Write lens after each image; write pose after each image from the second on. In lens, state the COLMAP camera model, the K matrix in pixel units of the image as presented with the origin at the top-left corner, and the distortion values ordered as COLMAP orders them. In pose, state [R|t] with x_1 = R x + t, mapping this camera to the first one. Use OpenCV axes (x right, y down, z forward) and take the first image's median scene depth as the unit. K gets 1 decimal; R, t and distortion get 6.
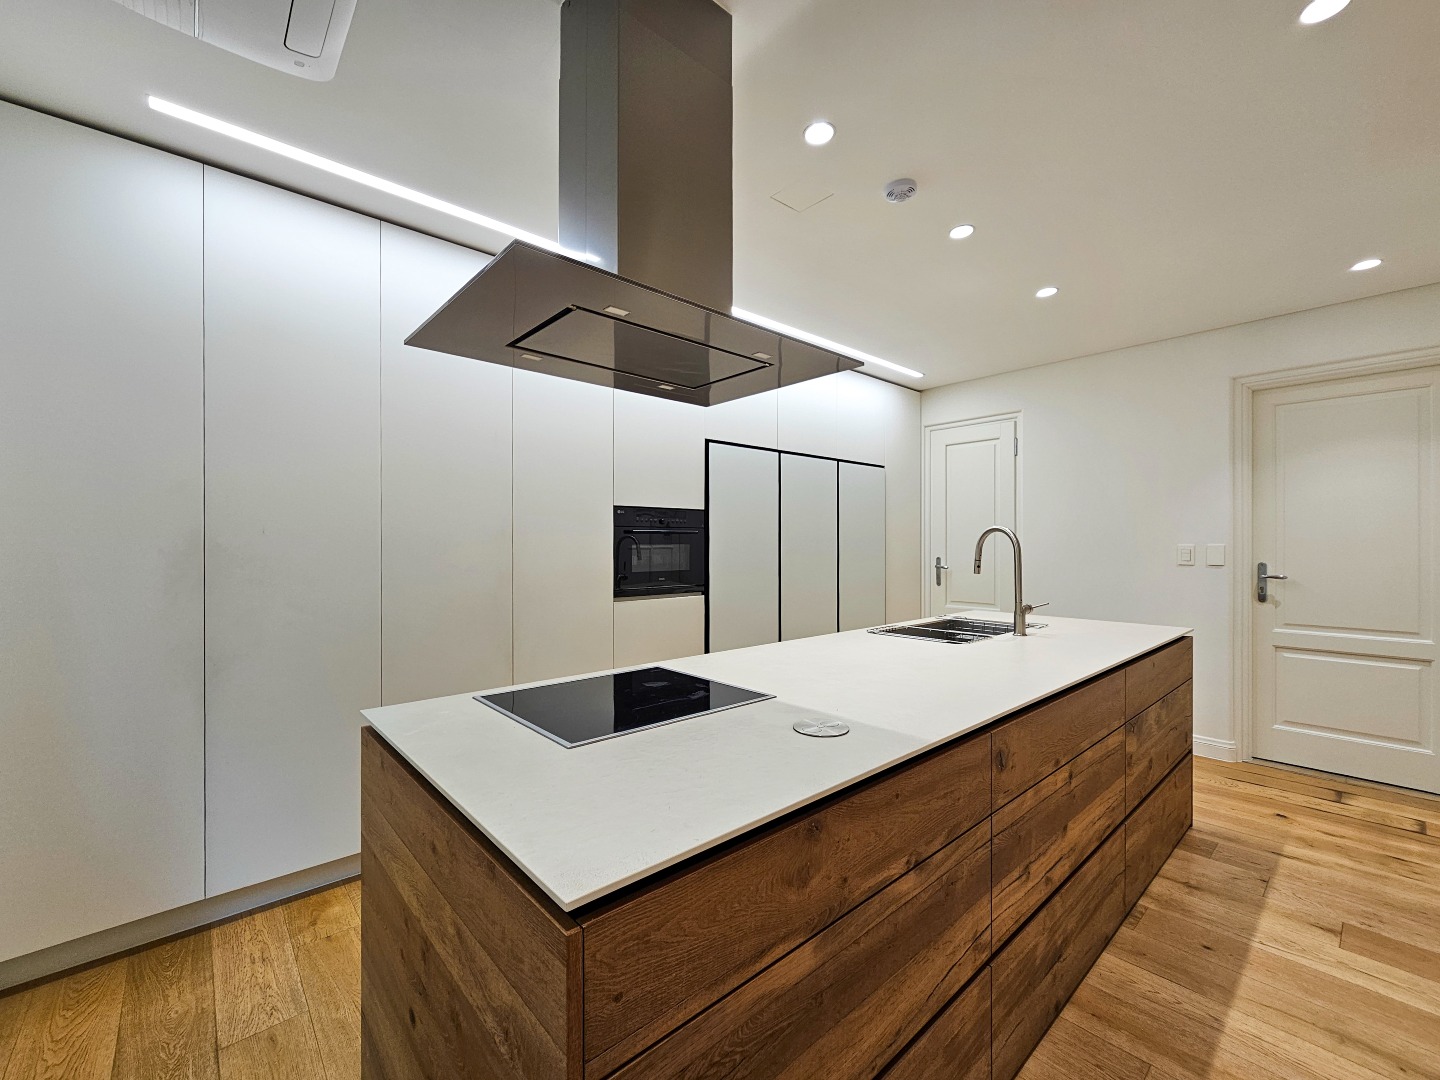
lens RADIAL K [[596.1, 0, 724.1], [0, 596.1, 542.0], [0, 0, 1]] dist [-0.003400, -0.000313]
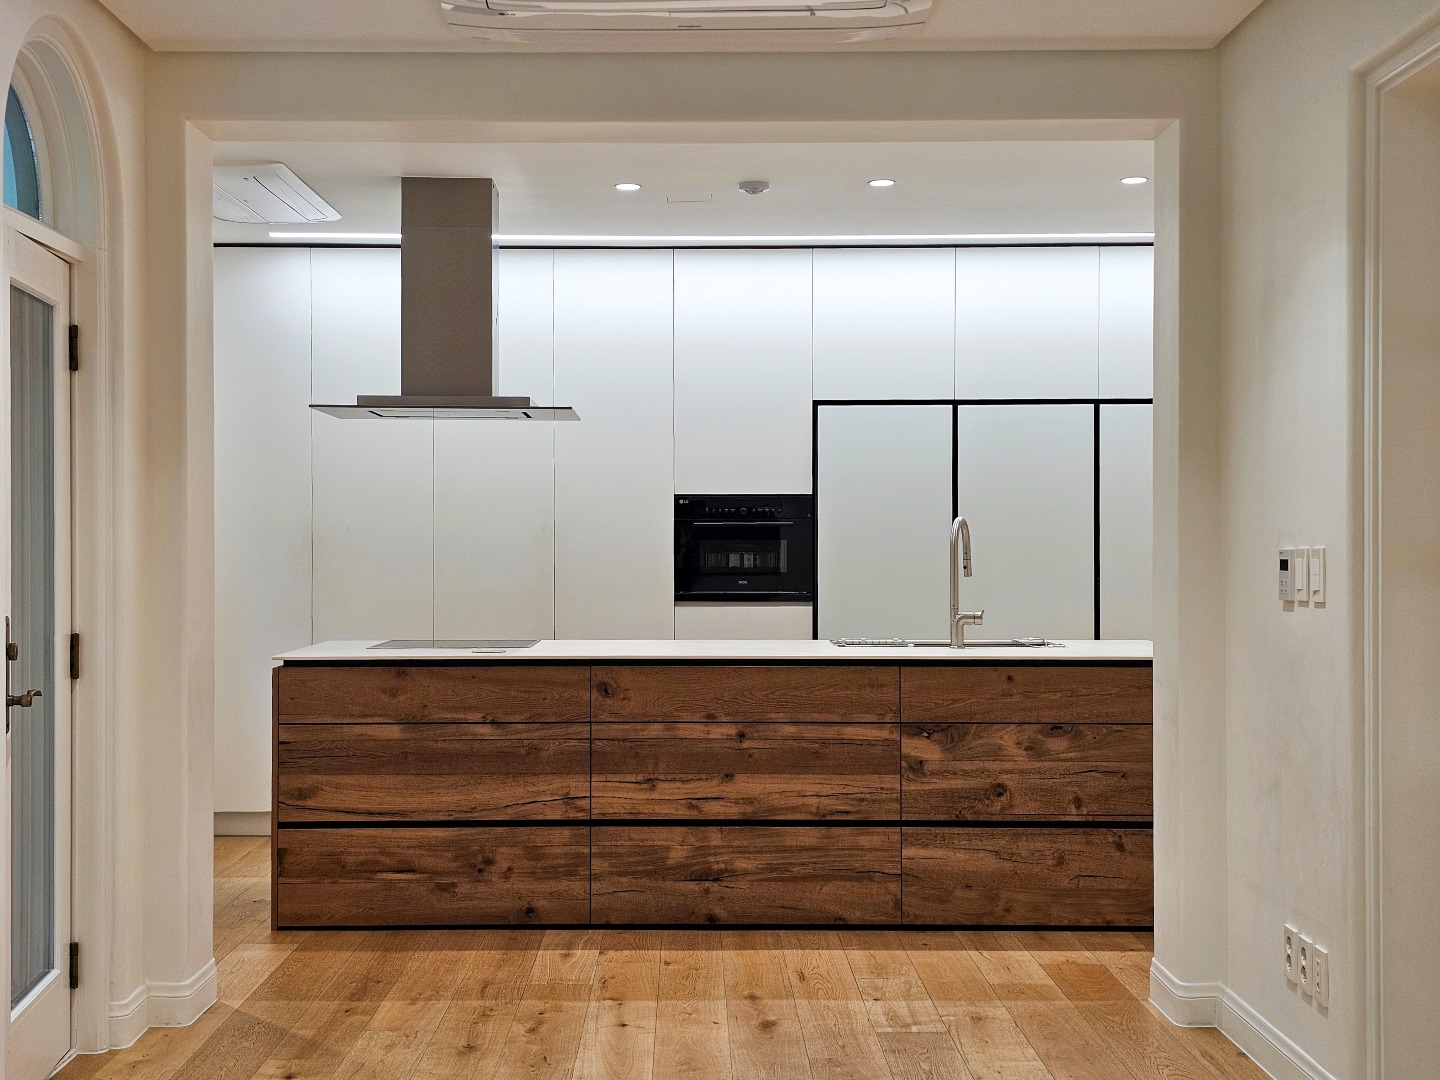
lens RADIAL K [[1873.9, 0, 718.9], [0, 1873.9, 541.2], [0, 0, 1]] dist [0.139362, 0.000000]
pose [[0.741165, -0.000916, -0.671322, 3.661795], [0.002502, 0.999996, 0.001398, 0.007058], [0.671318, -0.002715, 0.741165, -2.134590]]
